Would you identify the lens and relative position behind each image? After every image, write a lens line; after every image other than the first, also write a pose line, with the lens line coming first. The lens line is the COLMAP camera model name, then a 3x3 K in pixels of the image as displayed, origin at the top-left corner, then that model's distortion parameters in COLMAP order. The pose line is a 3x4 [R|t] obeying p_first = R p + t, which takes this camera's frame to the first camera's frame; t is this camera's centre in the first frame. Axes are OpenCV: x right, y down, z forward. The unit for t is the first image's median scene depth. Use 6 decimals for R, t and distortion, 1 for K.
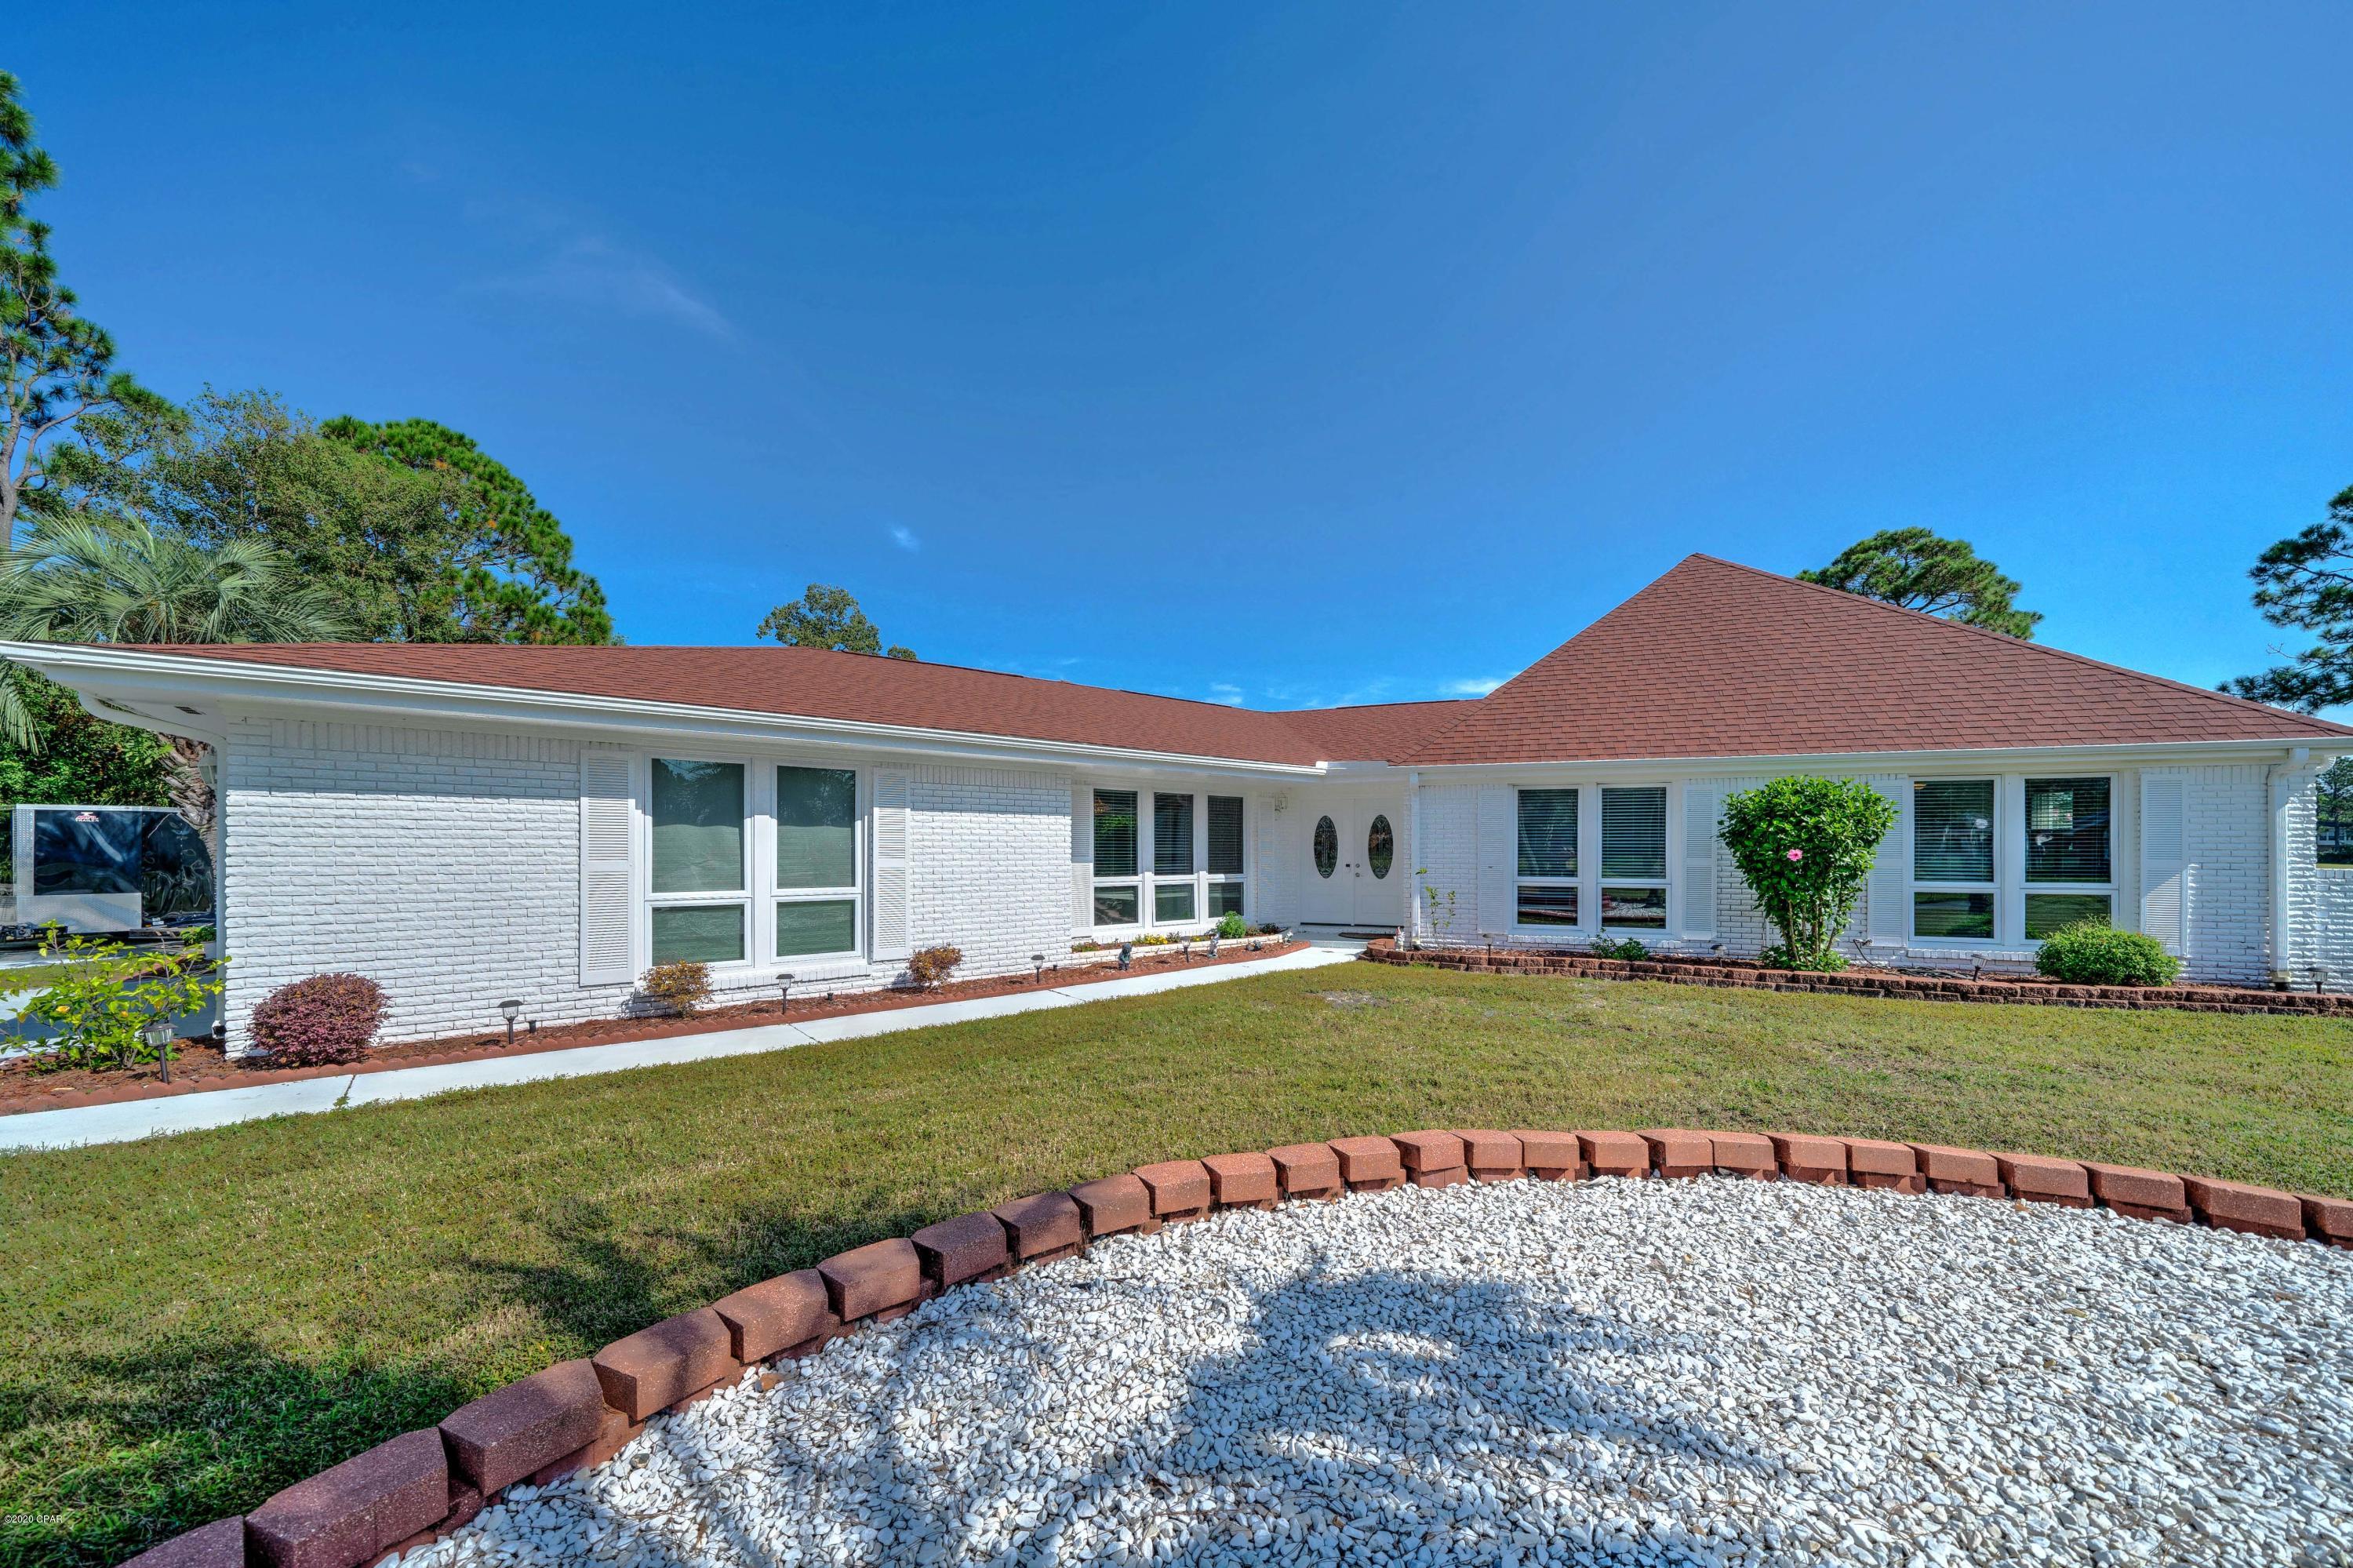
lens RADIAL K [[818.7, 0, 1177.9], [0, 818.7, 832.7], [0, 0, 1]] dist [-0.000715, -0.000125]
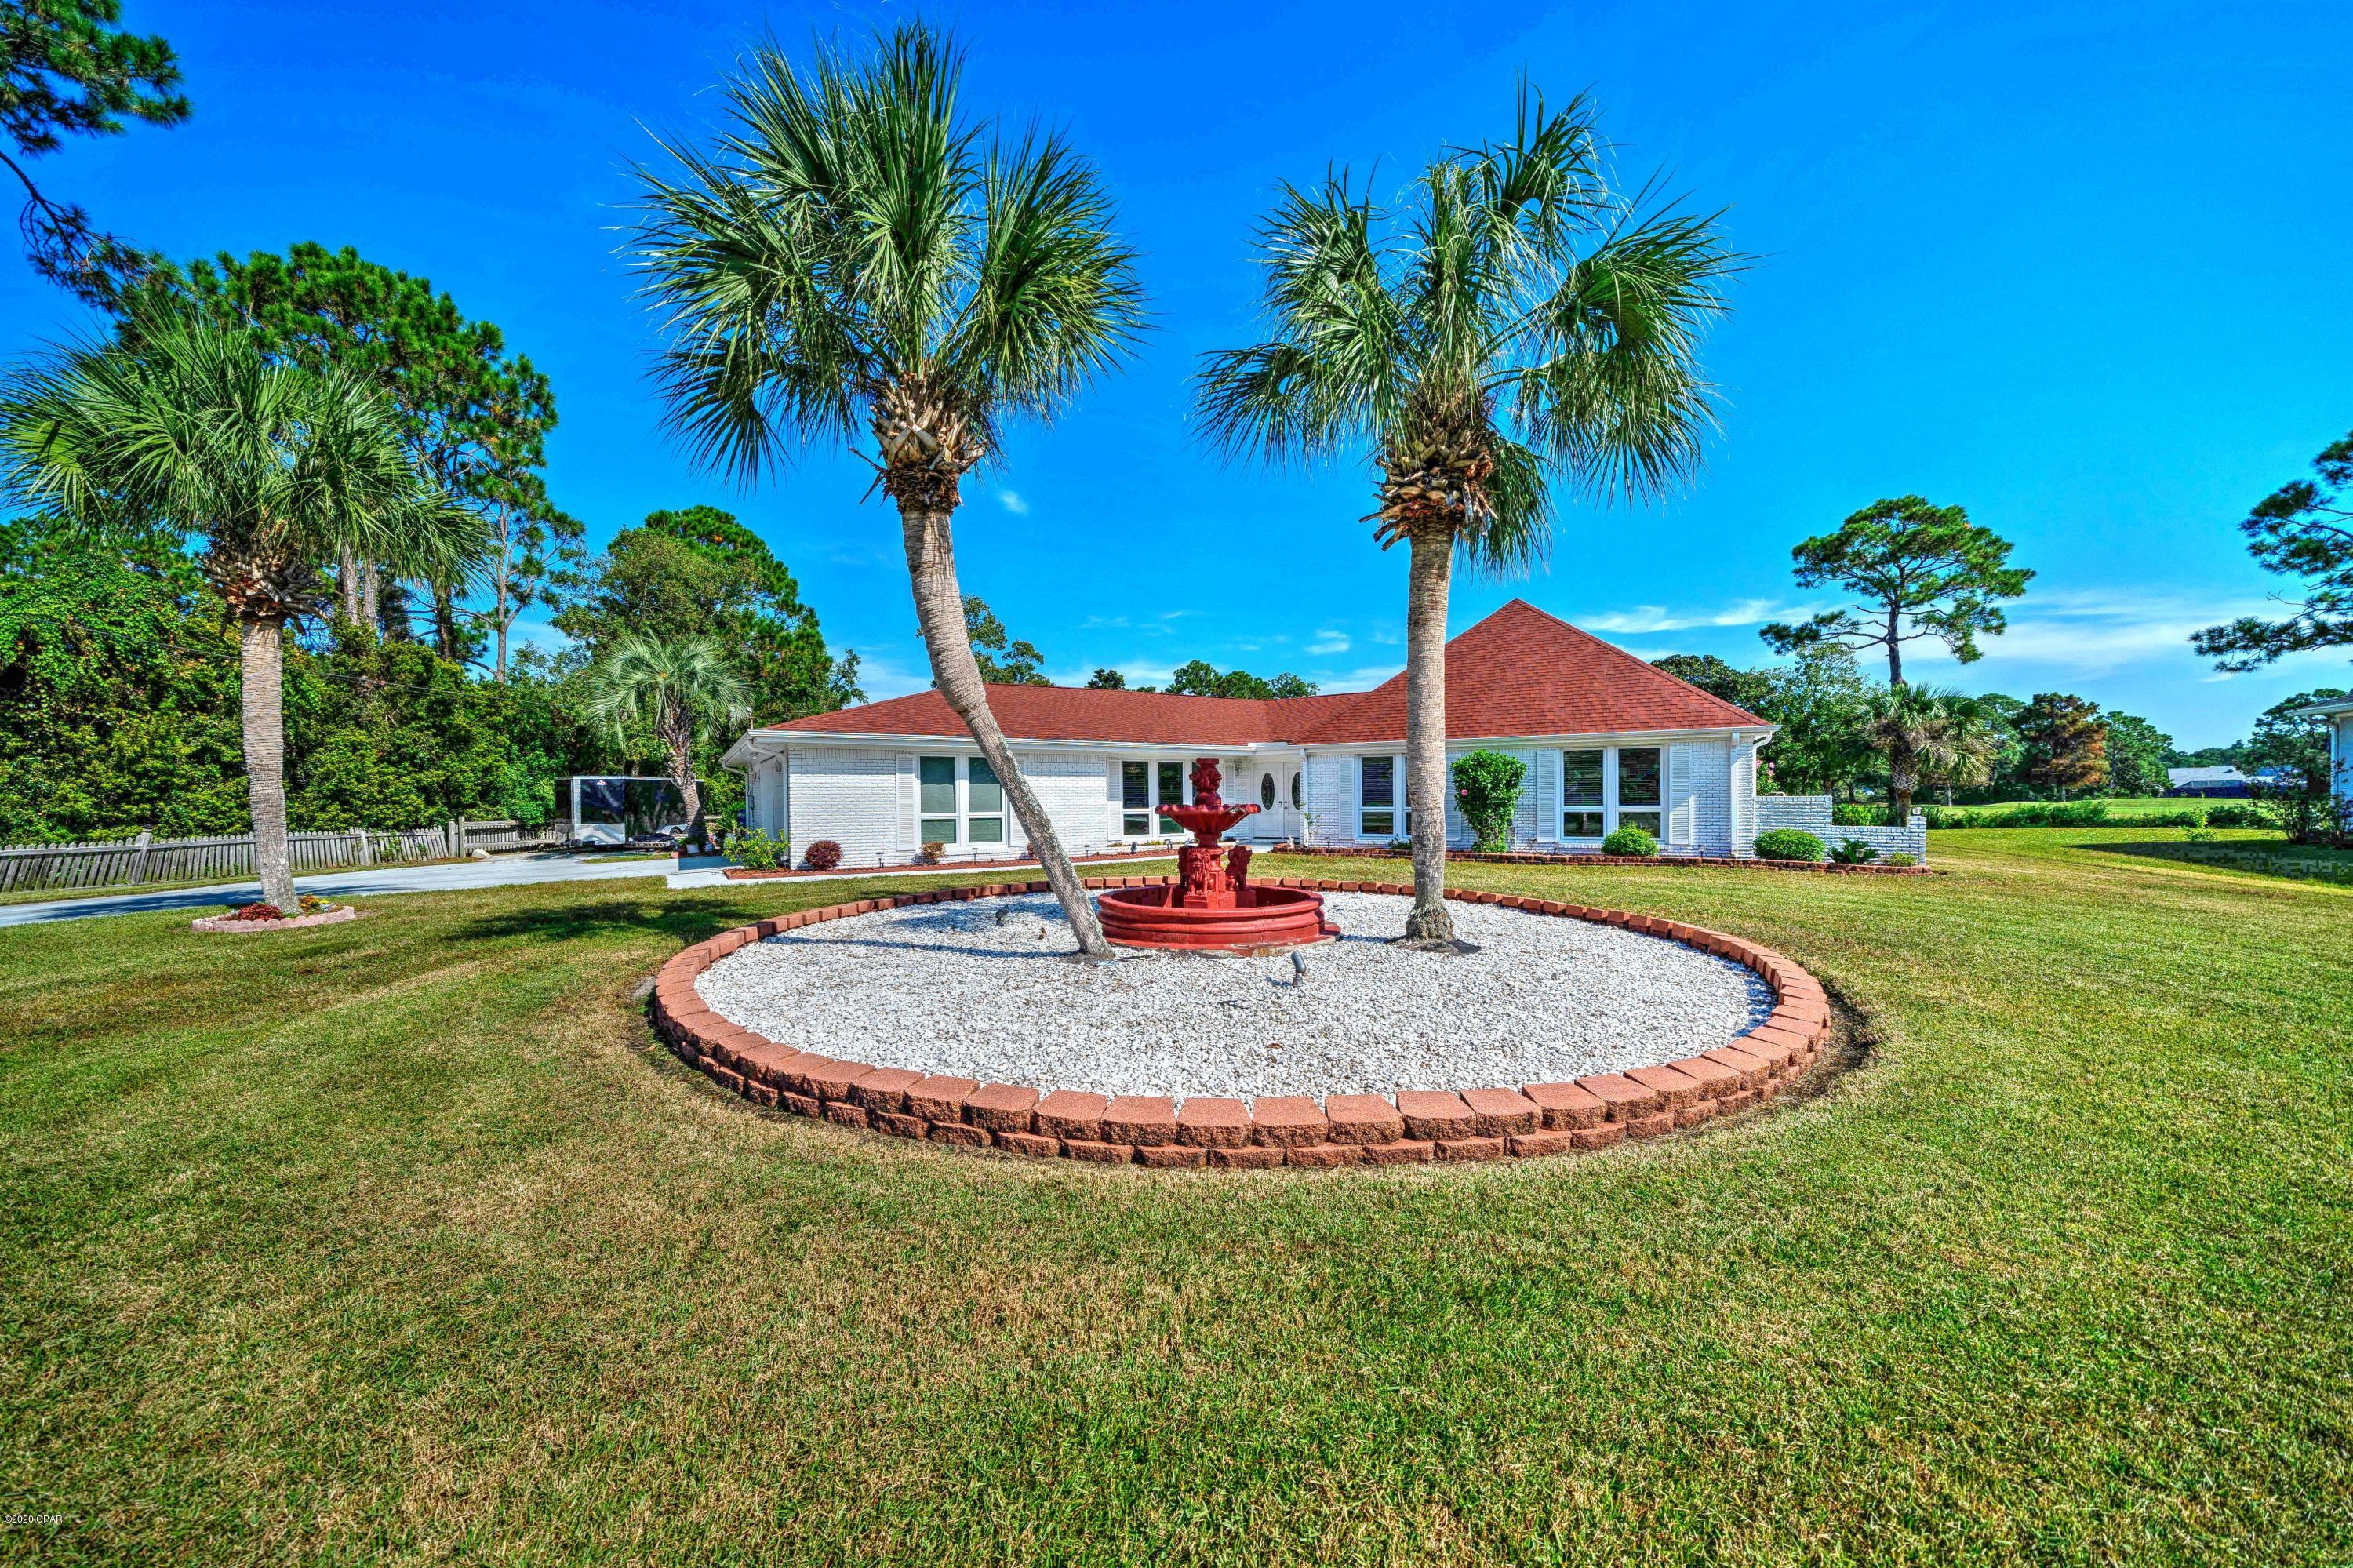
lens RADIAL K [[821.4, 0, 1176.5], [0, 821.4, 784.0], [0, 0, 1]] dist [0.000633, 0.000043]
pose [[0.989724, -0.012004, -0.142489, 0.277248], [0.012417, 0.999921, 0.002014, -0.003978], [0.142454, -0.003762, 0.989794, -0.808677]]
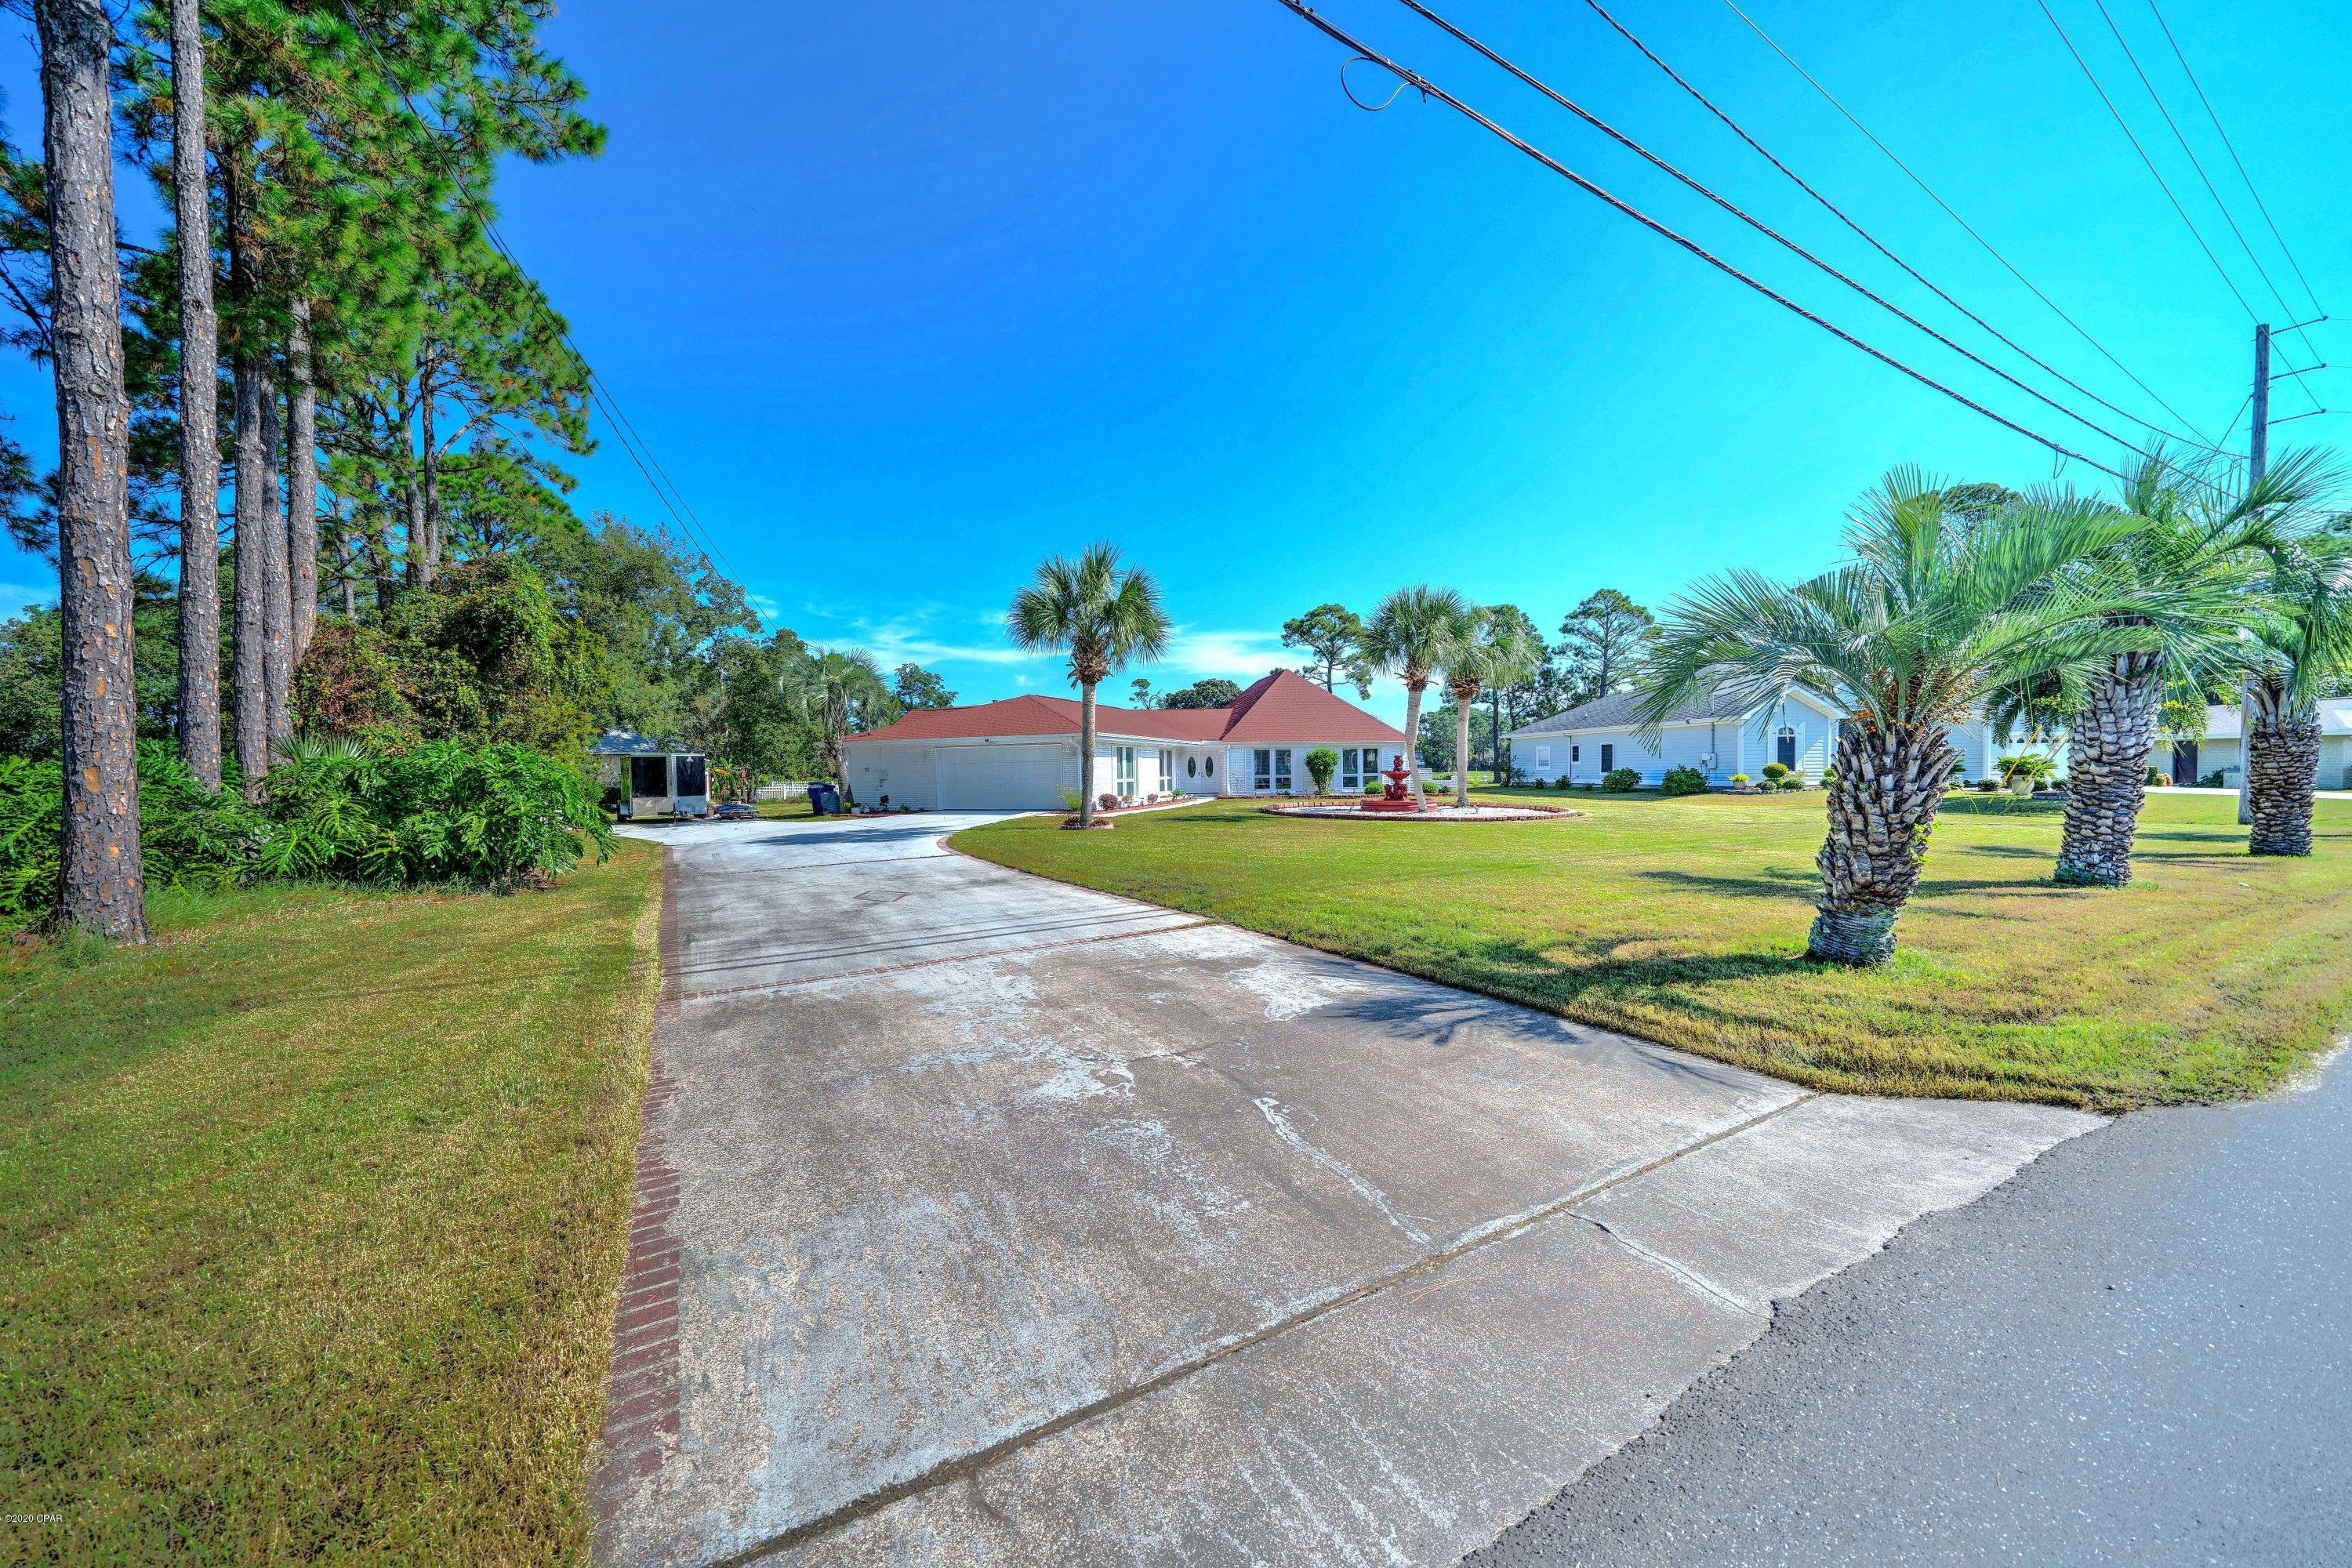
lens RADIAL K [[821.0, 0, 1176.0], [0, 821.0, 784.0], [0, 0, 1]] dist [0.000633, 0.000043]
pose [[0.854696, -0.023073, 0.518616, -1.658394], [0.006053, 0.999387, 0.034485, -0.030302], [-0.519094, -0.026335, 0.854312, -1.770476]]
